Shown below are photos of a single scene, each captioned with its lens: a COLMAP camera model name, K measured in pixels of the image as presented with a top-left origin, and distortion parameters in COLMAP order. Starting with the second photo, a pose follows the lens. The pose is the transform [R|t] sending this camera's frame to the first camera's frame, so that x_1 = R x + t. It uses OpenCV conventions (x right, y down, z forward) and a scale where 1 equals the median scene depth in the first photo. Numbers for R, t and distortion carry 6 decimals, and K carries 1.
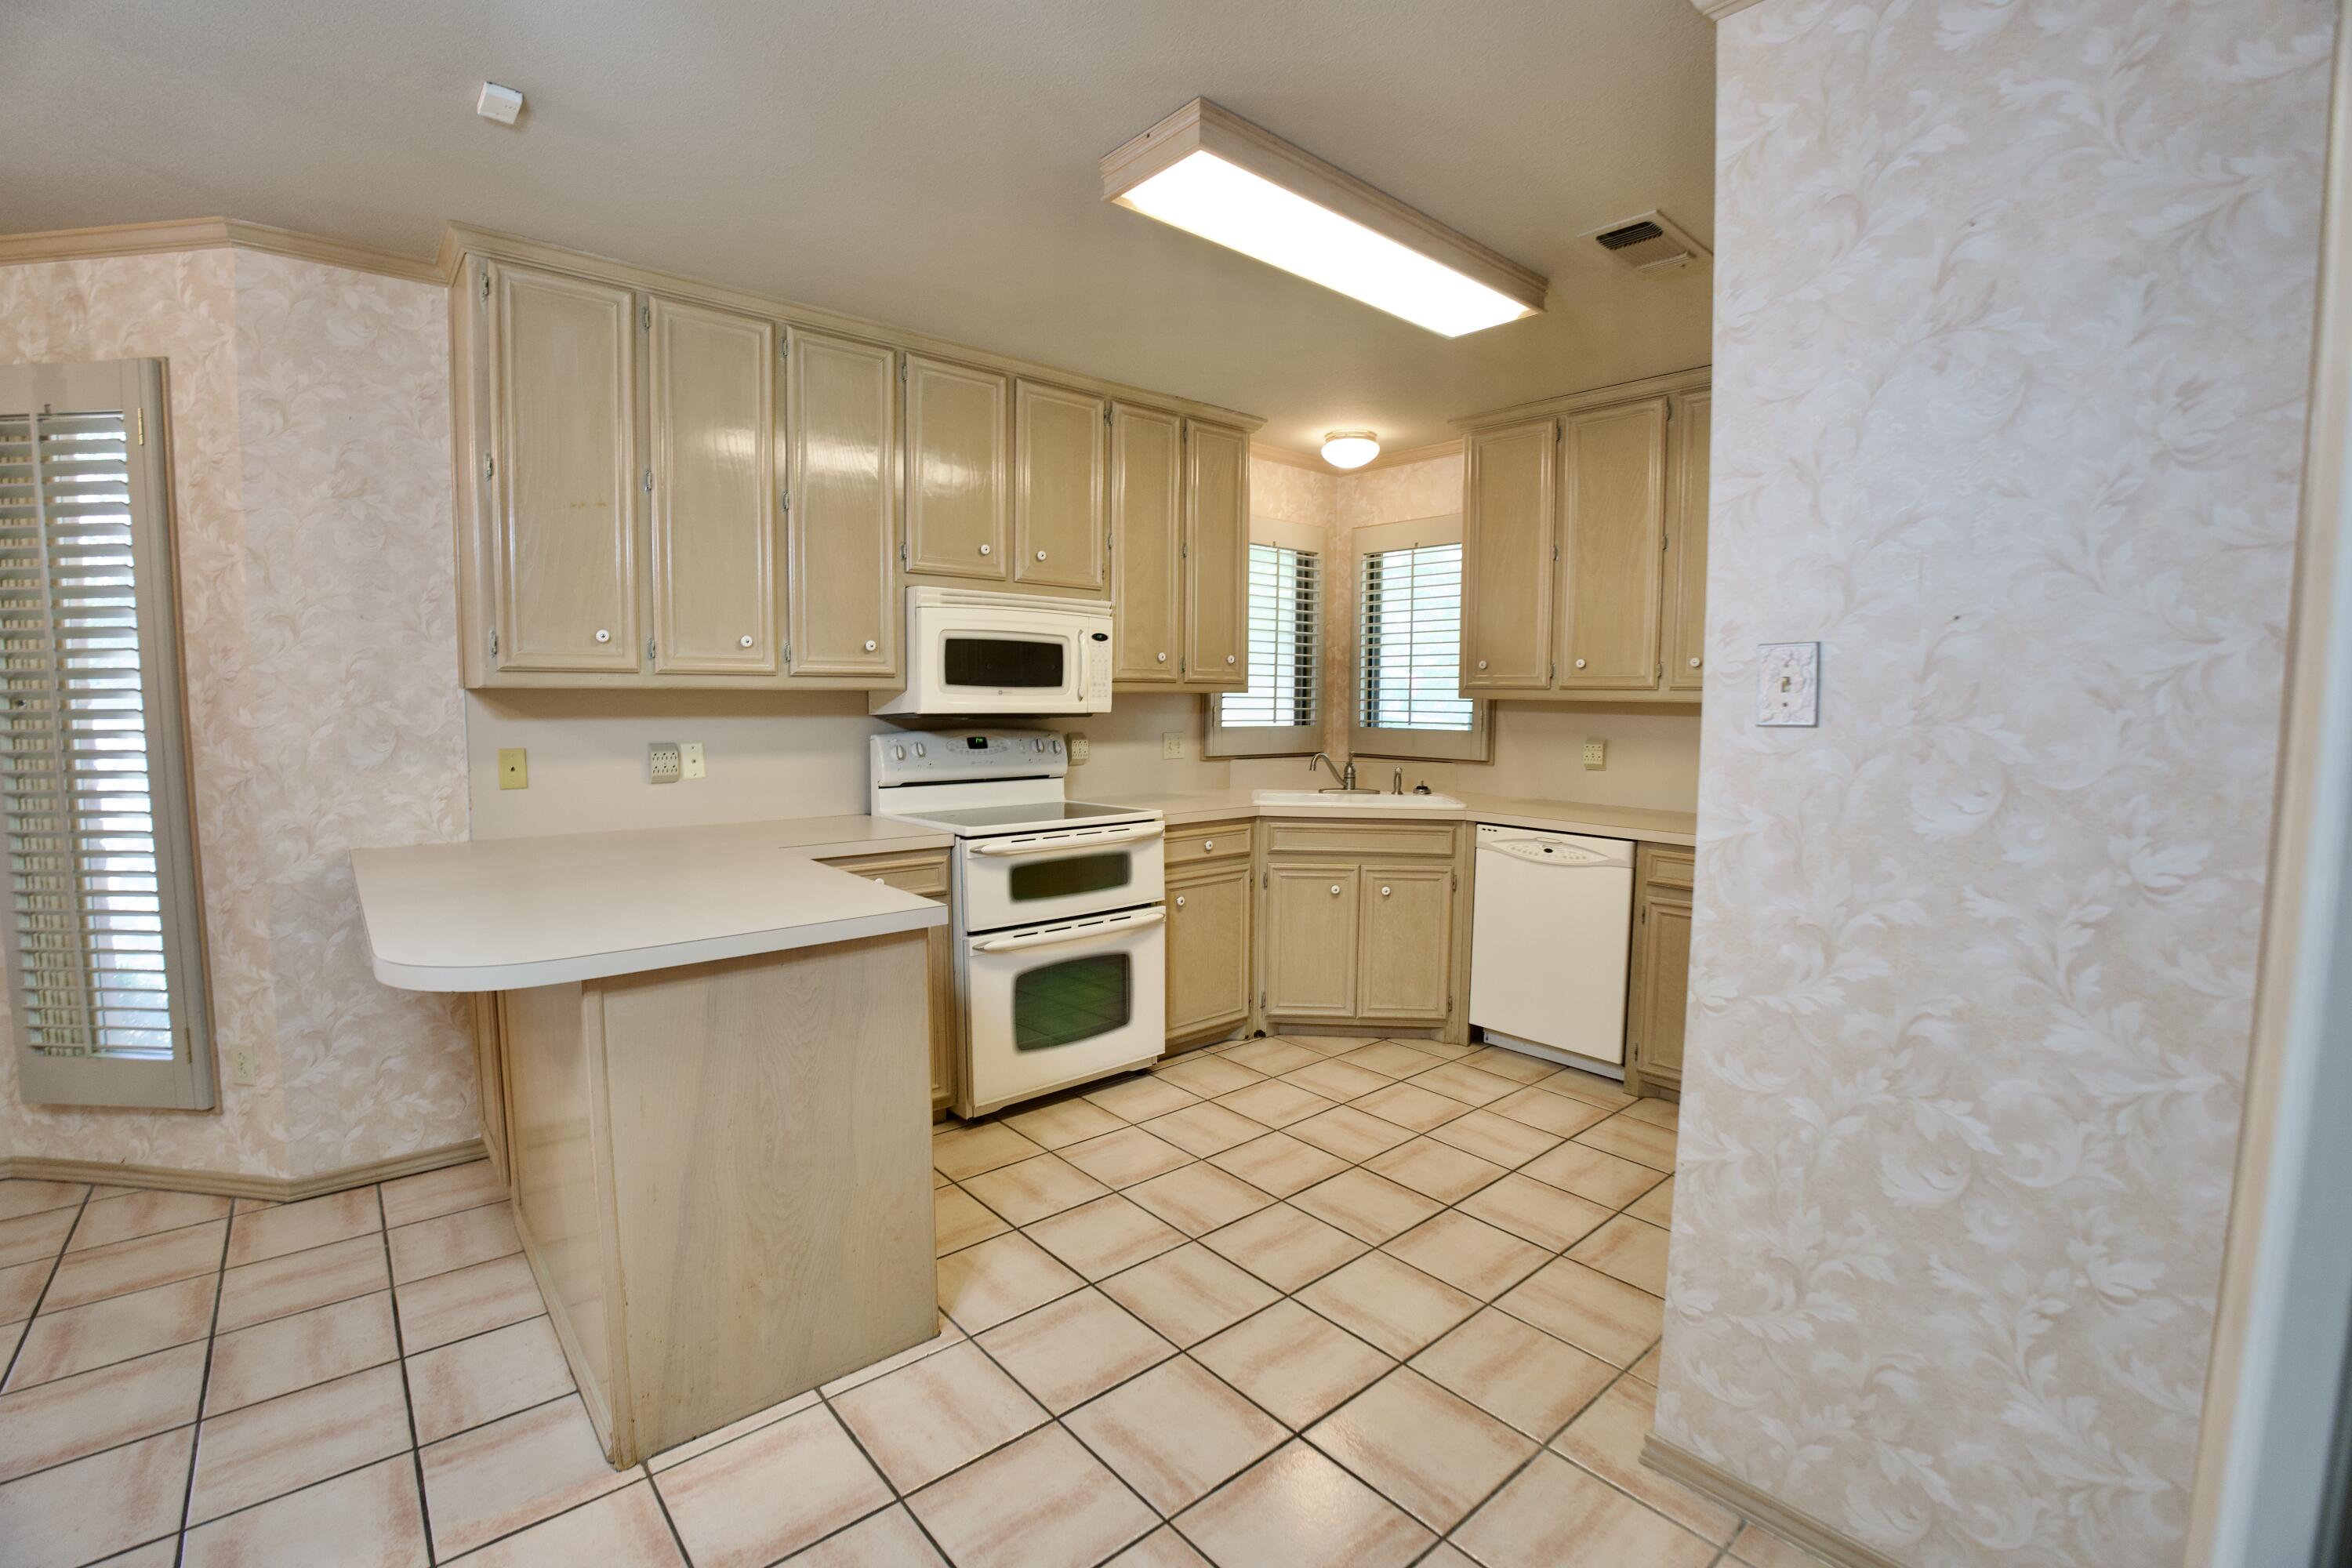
lens RADIAL K [[1027.1, 0, 1168.5], [0, 1027.1, 779.0], [0, 0, 1]] dist [-0.062821, 0.012036]
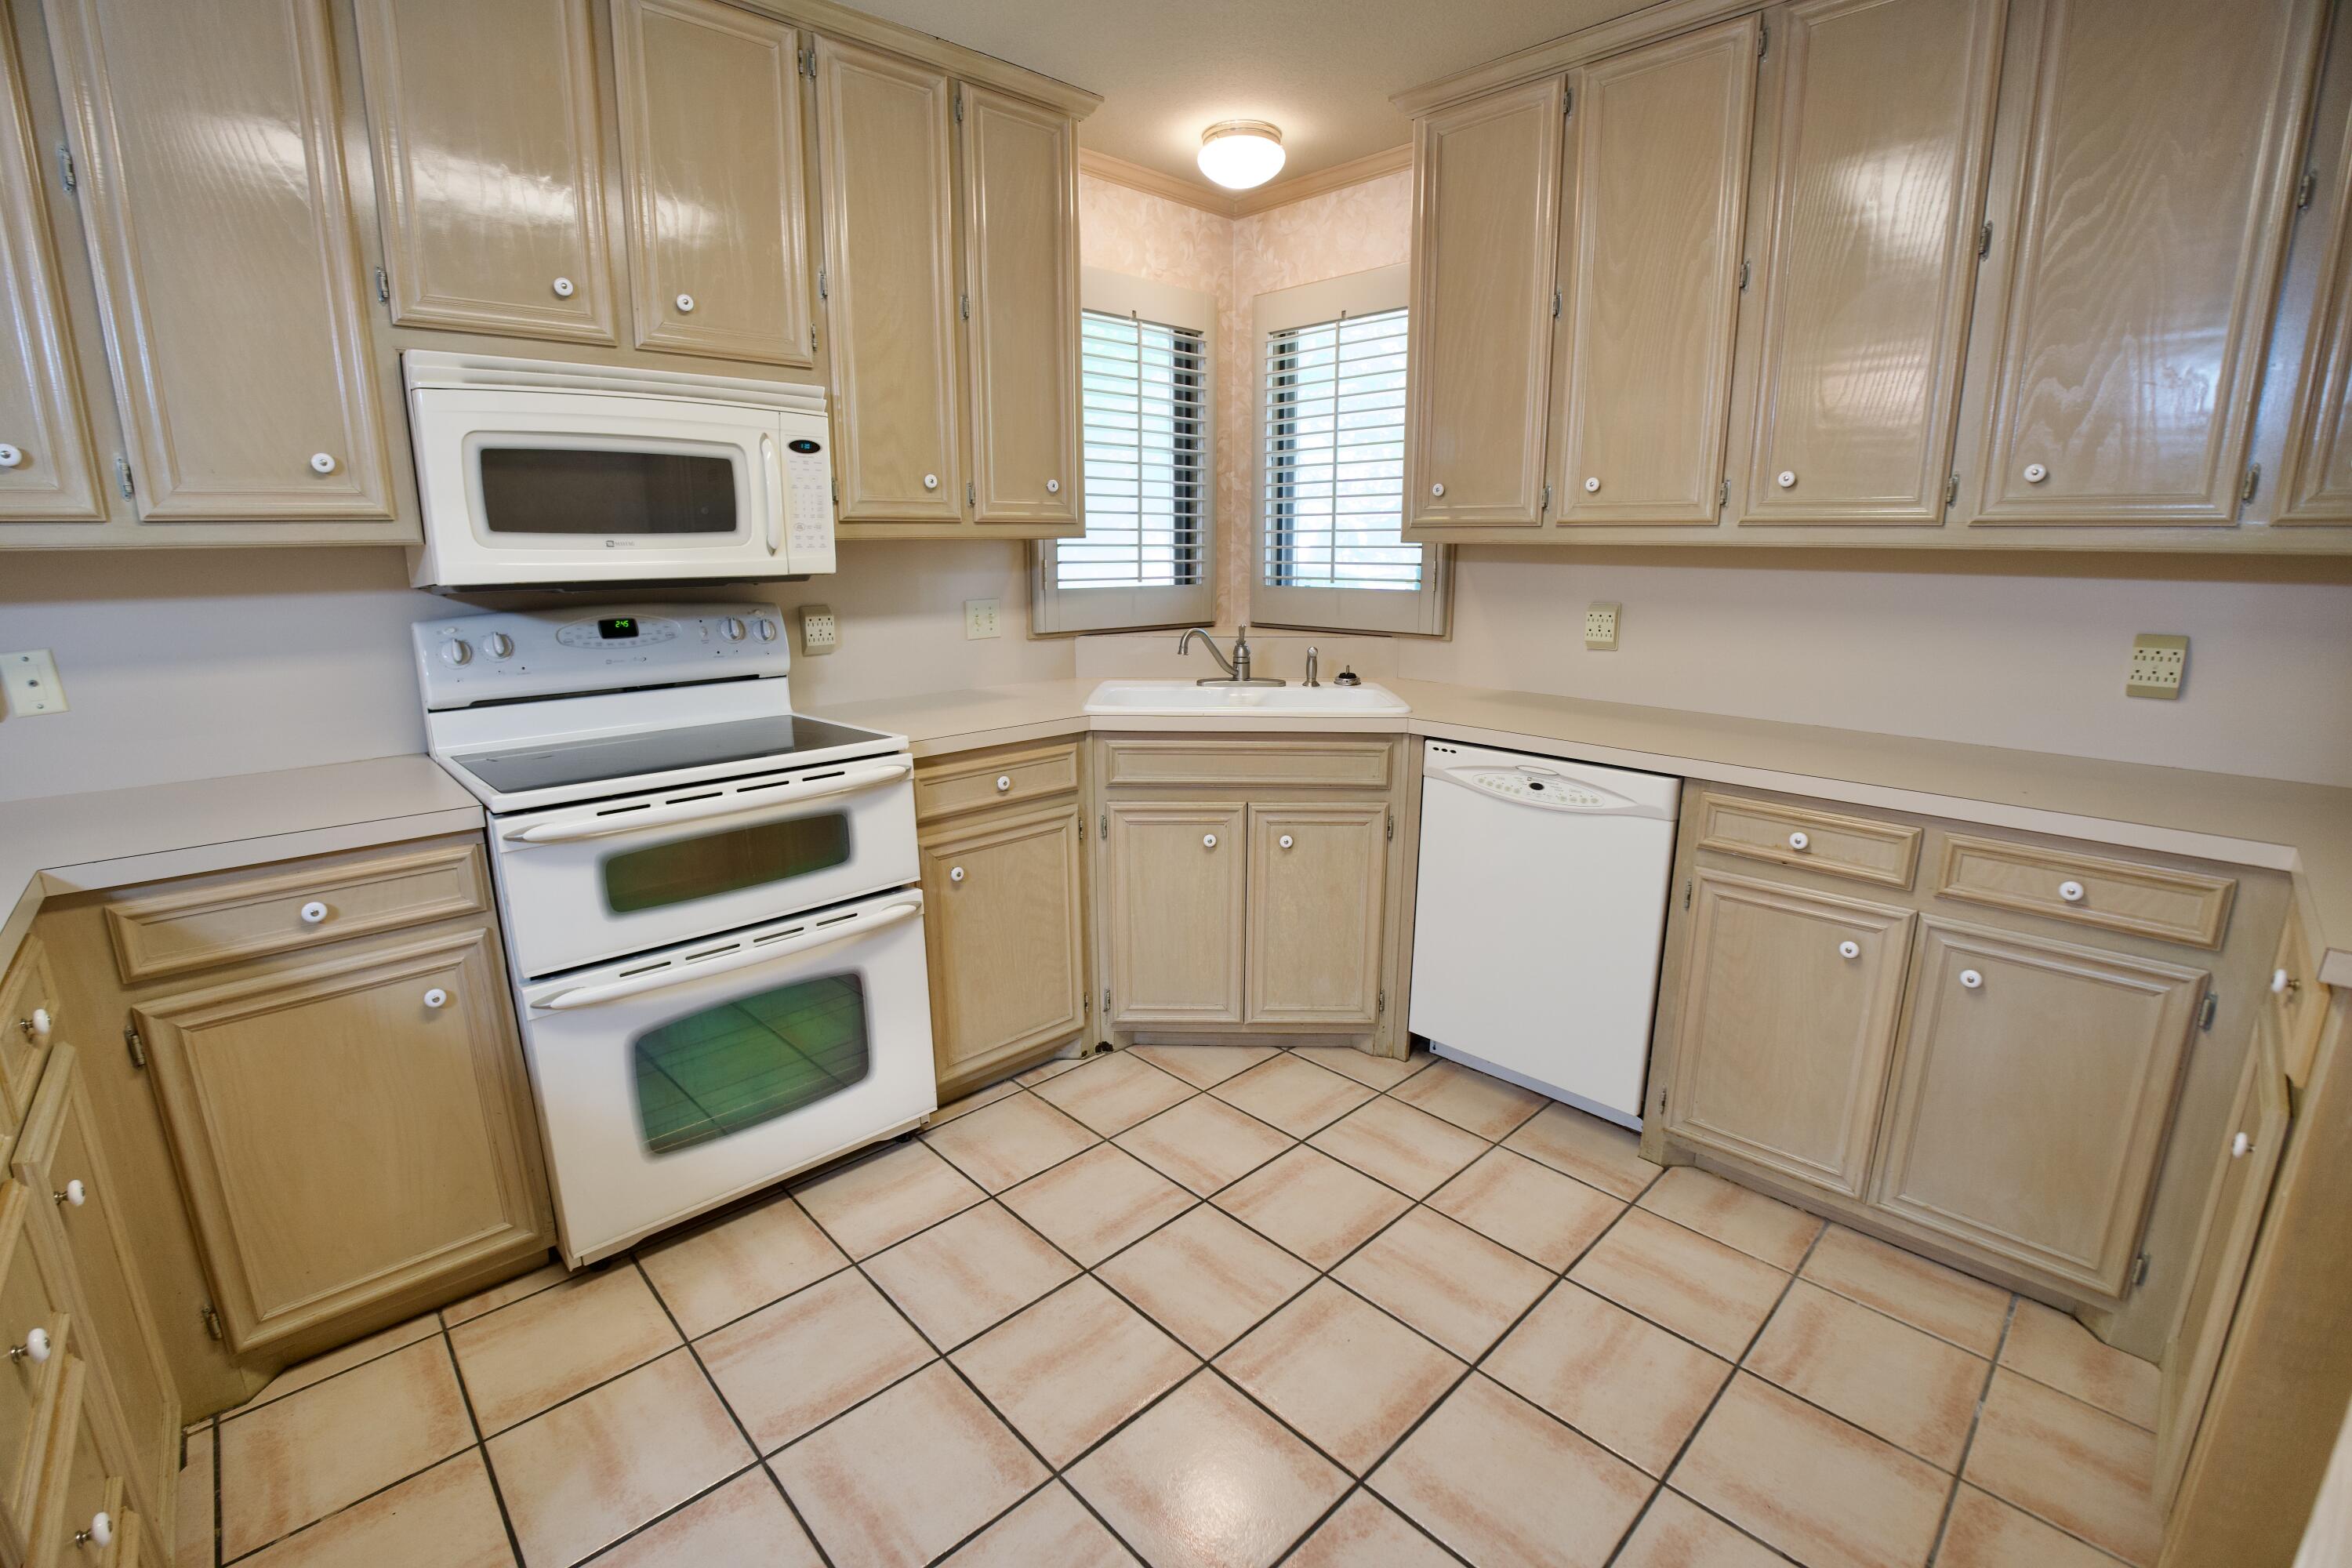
lens RADIAL K [[1027.1, 0, 1165.2], [0, 1027.1, 777.3], [0, 0, 1]] dist [-0.062821, 0.012036]
pose [[0.998880, -0.021447, 0.042174, 0.125853], [0.015355, 0.990058, 0.139818, -0.029130], [-0.044753, -0.139014, 0.989279, 0.416367]]
